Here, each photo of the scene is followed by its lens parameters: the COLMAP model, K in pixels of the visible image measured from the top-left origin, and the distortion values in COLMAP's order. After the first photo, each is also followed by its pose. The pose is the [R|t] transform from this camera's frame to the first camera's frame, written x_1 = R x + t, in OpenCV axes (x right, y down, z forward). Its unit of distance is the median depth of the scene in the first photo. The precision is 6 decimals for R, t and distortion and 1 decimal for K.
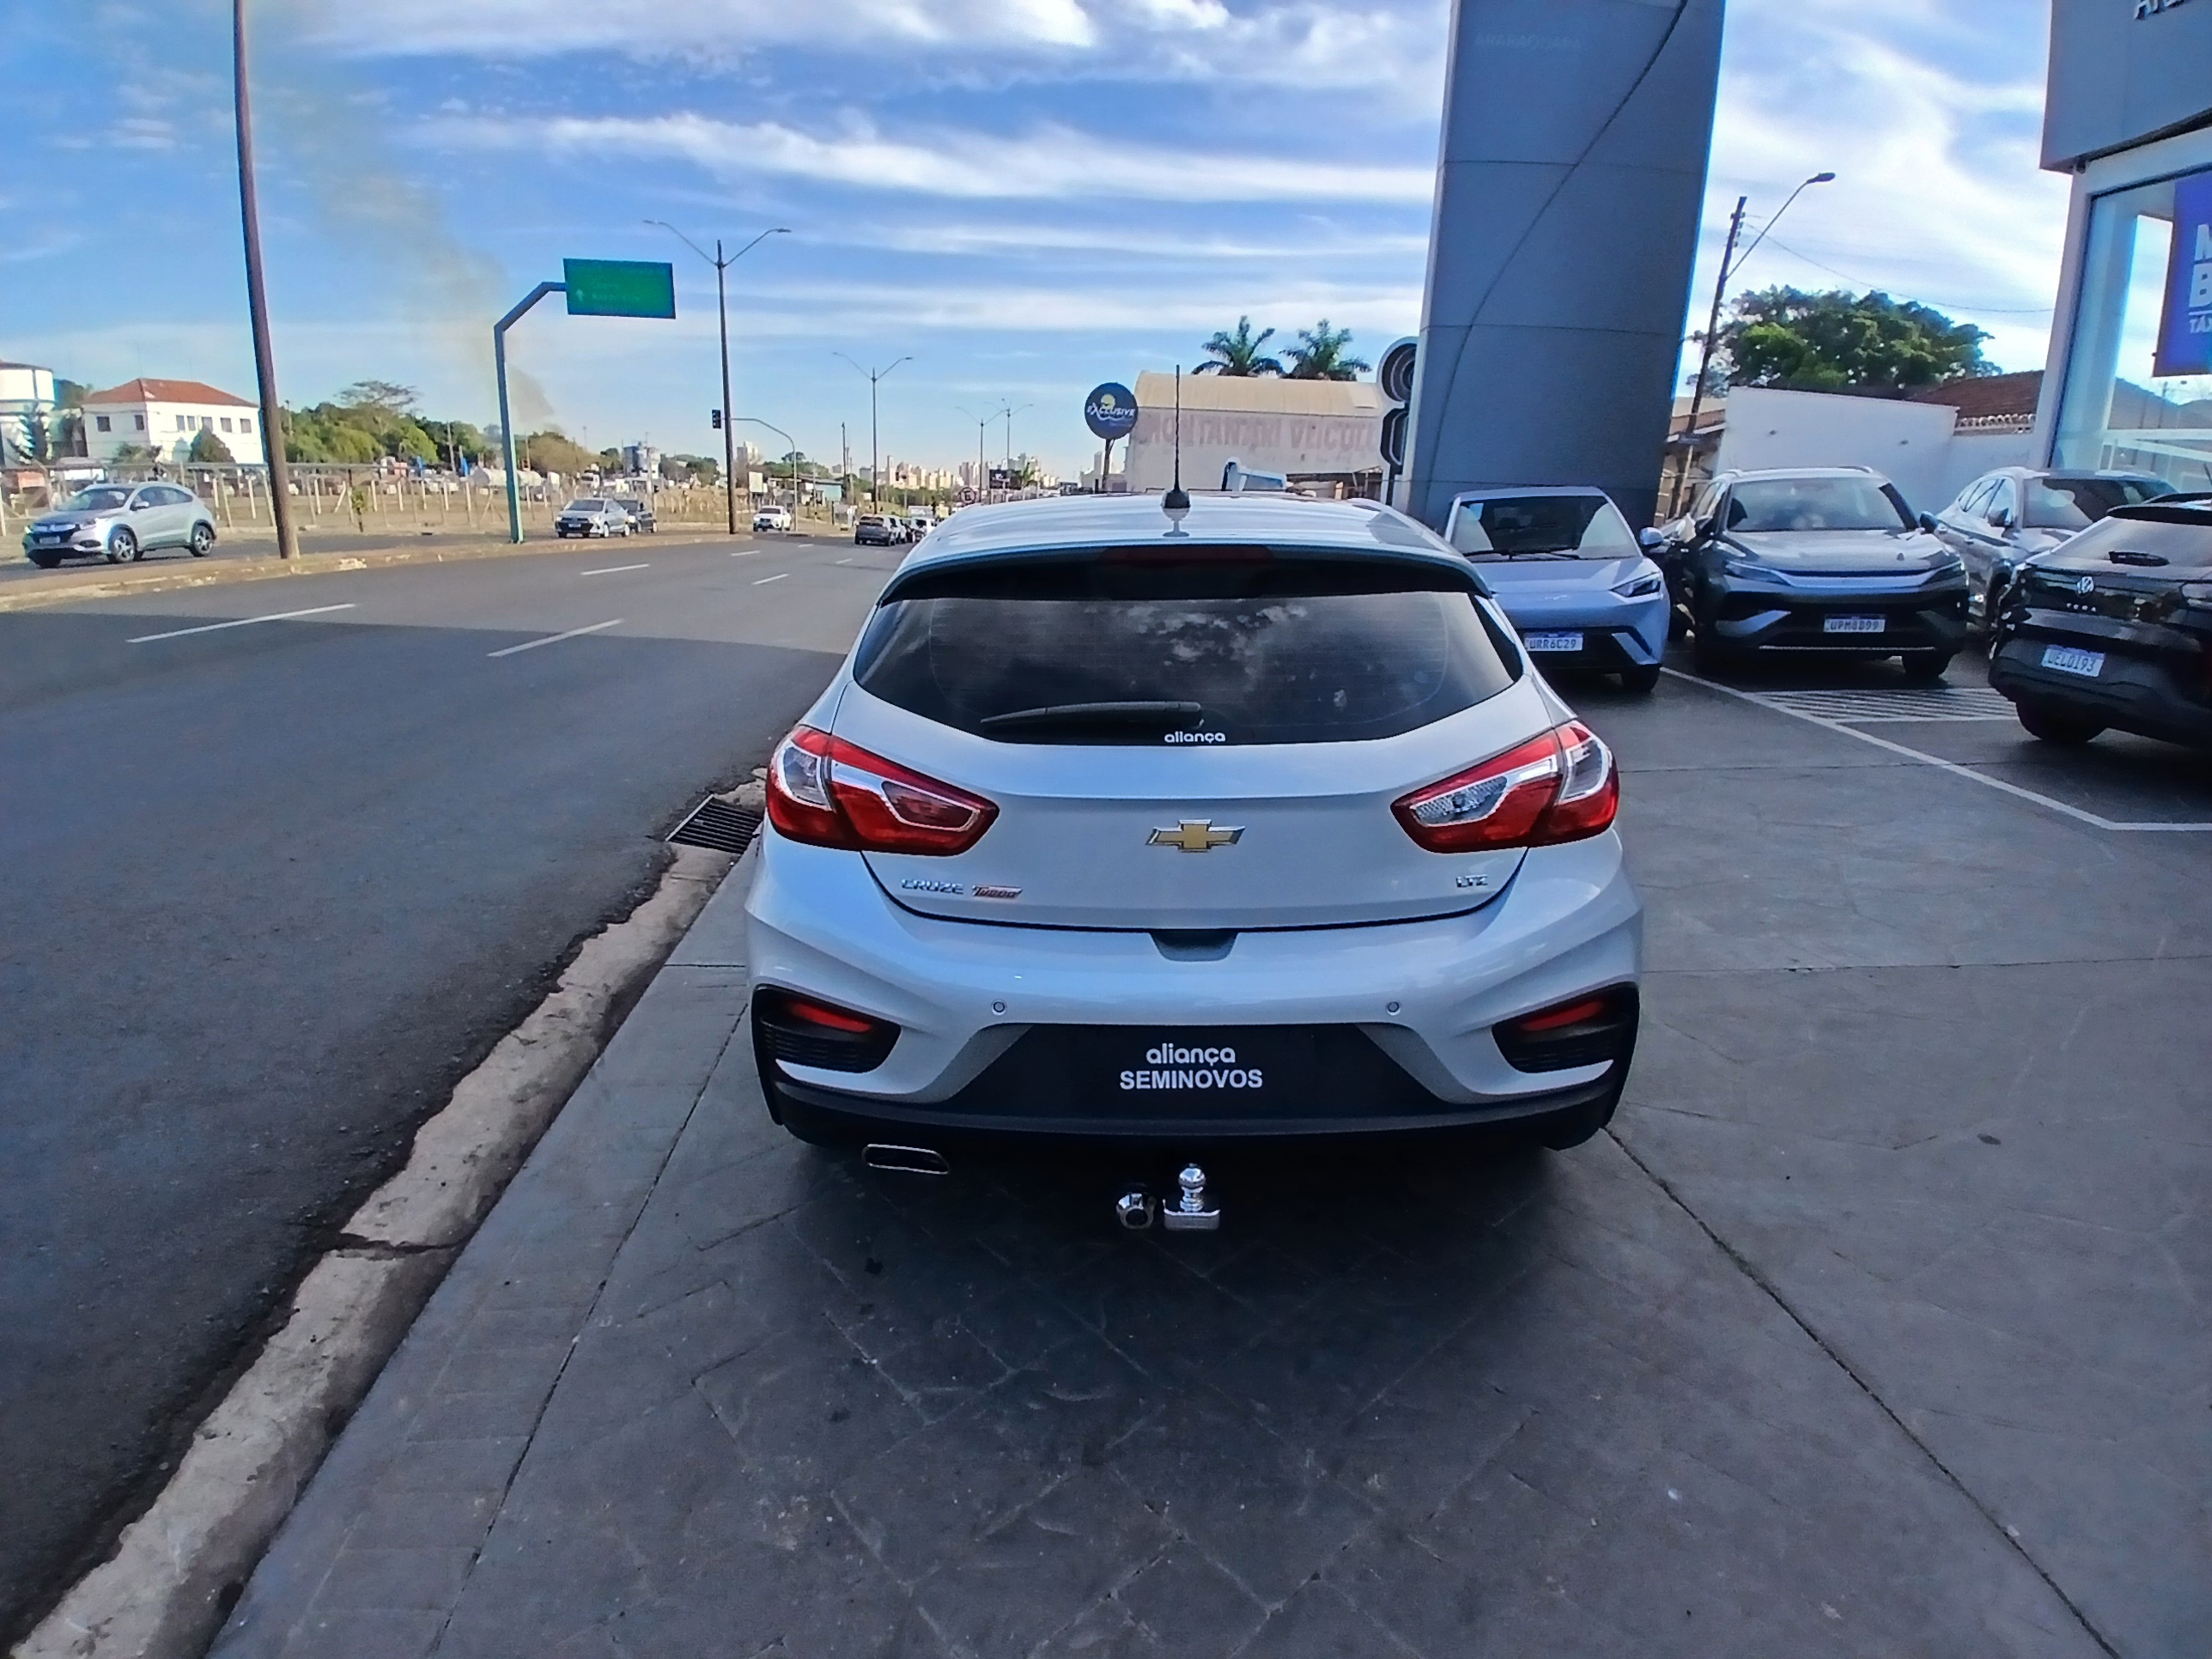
lens RADIAL K [[1137.0, 0, 1106.0], [0, 1137.0, 829.5], [0, 0, 1]] dist [-0.001929, -0.039618]
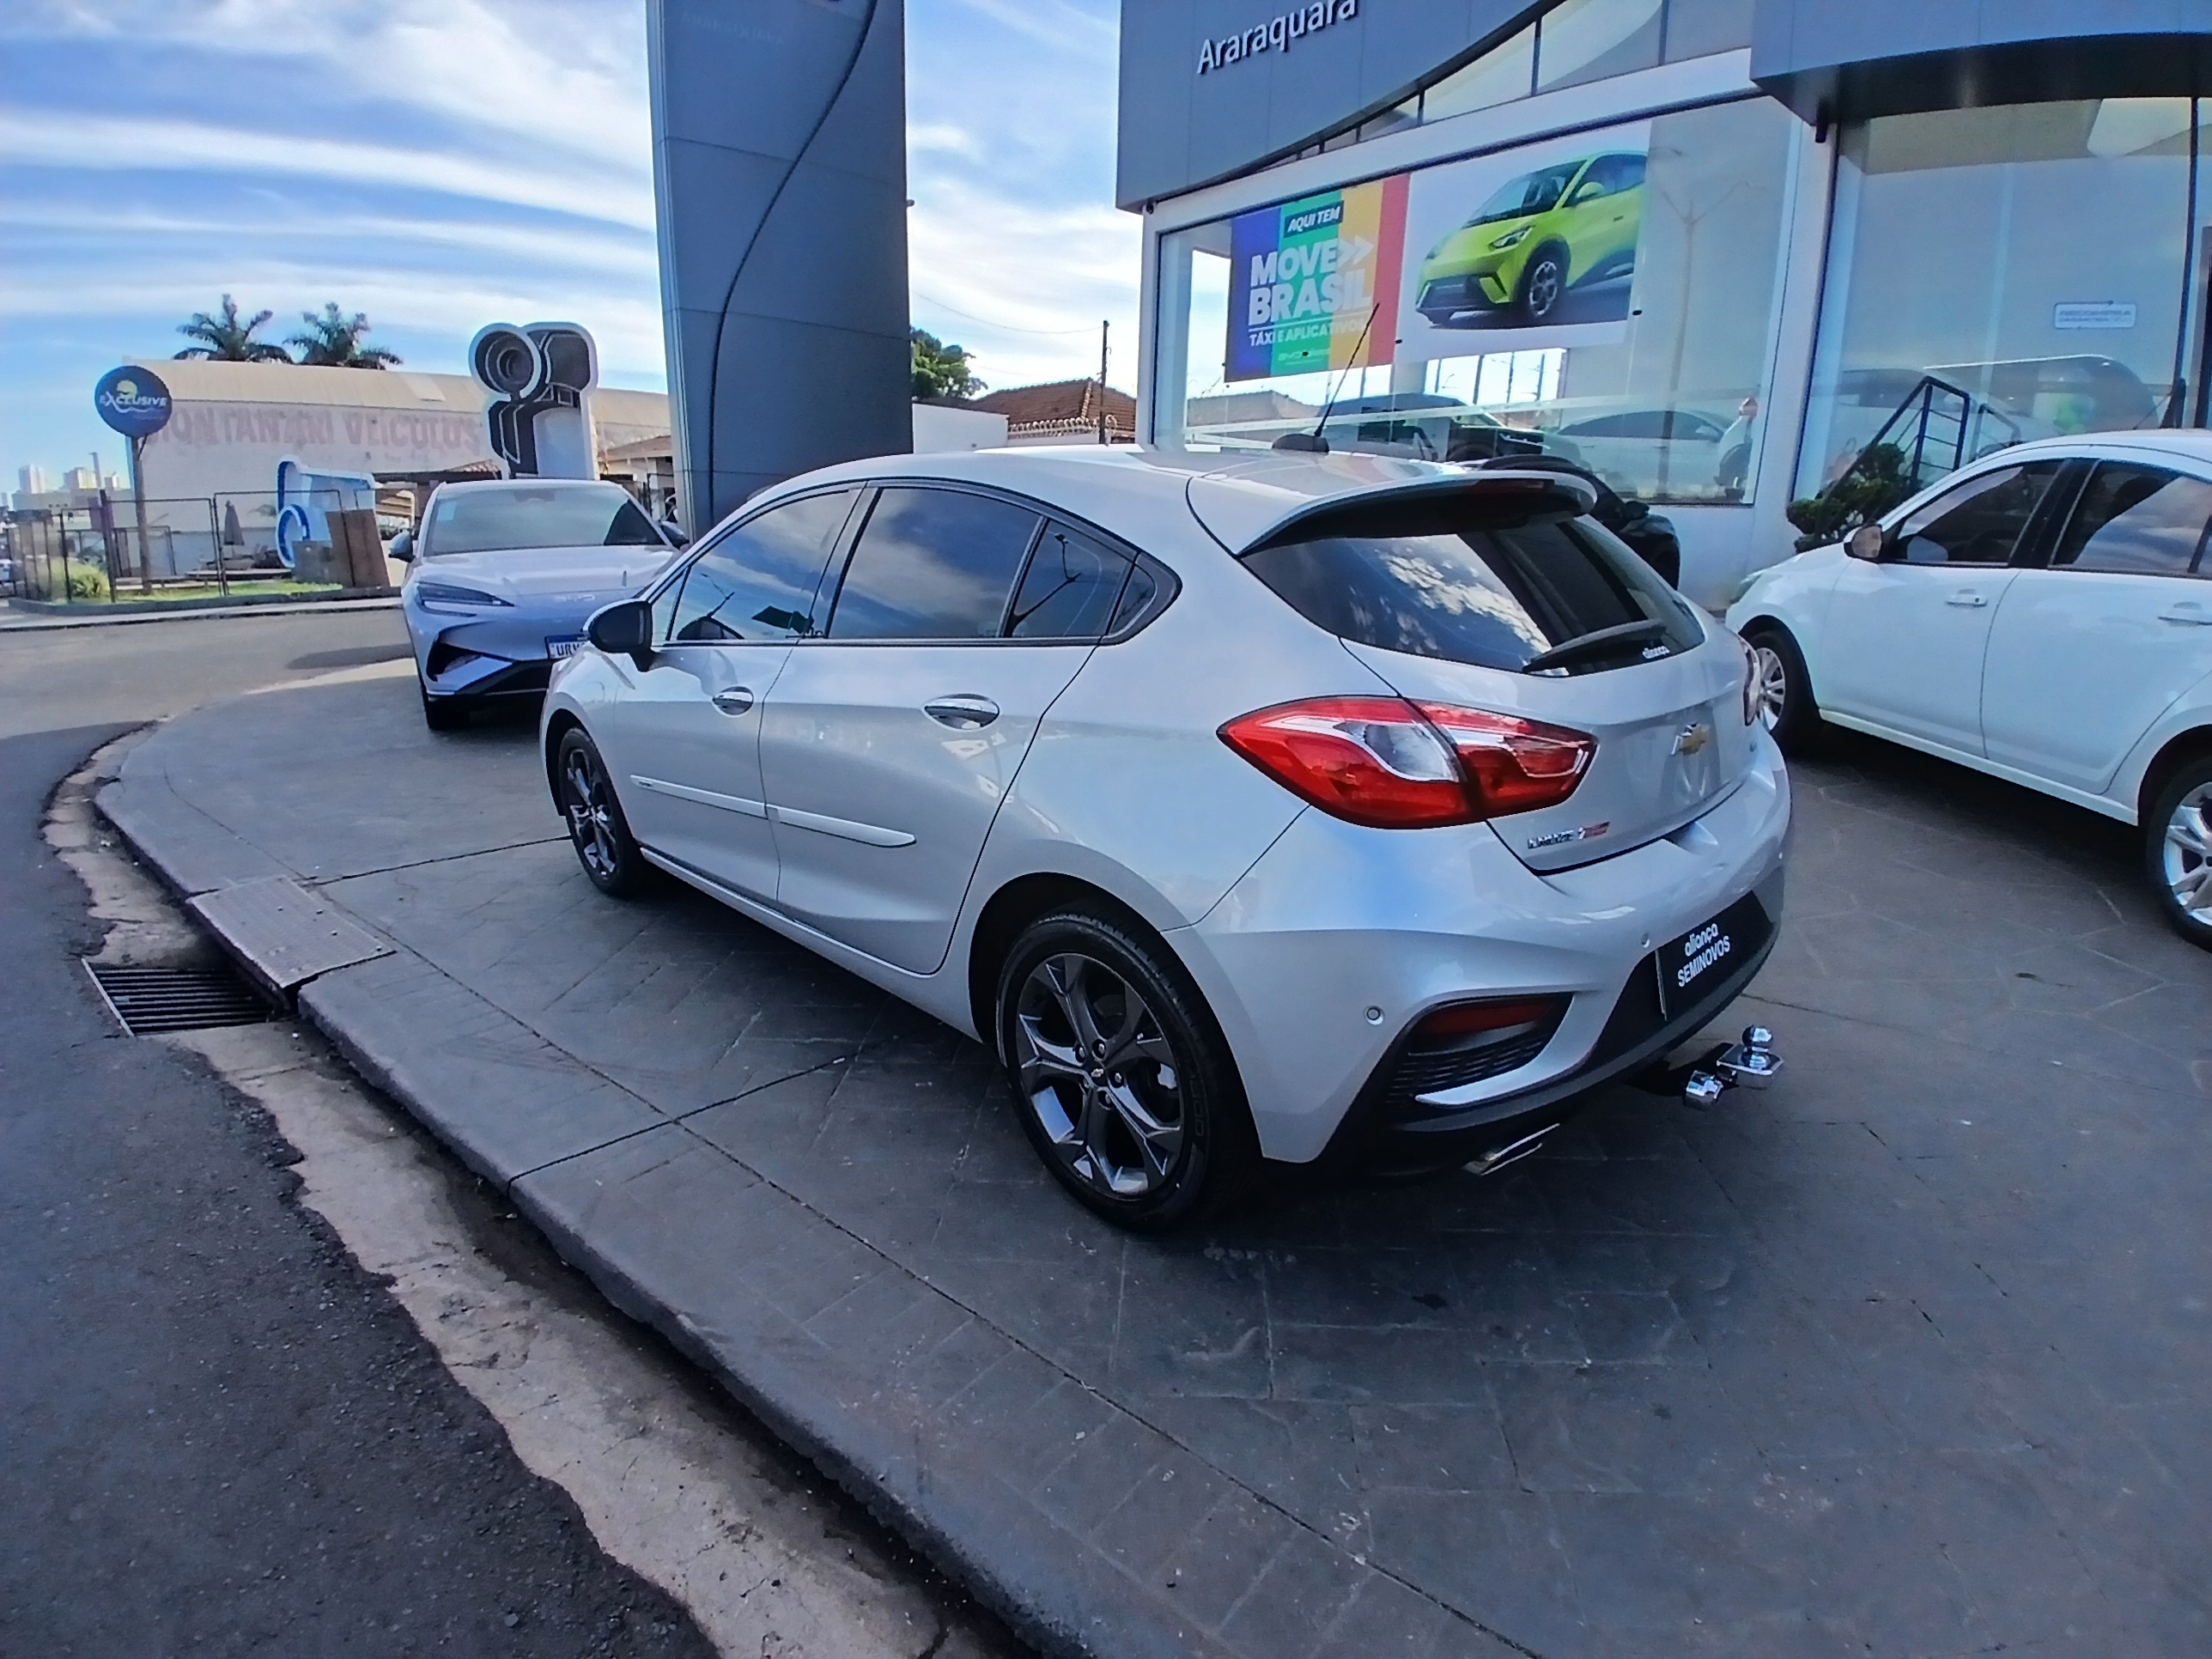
lens RADIAL K [[1137.0, 0, 1106.0], [0, 1137.0, 829.5], [0, 0, 1]] dist [-0.001929, -0.039618]
pose [[0.754333, -0.193670, 0.627275, -0.106097], [0.192394, 0.978759, 0.070827, -0.012873], [-0.627668, 0.067257, 0.775570, 0.055753]]
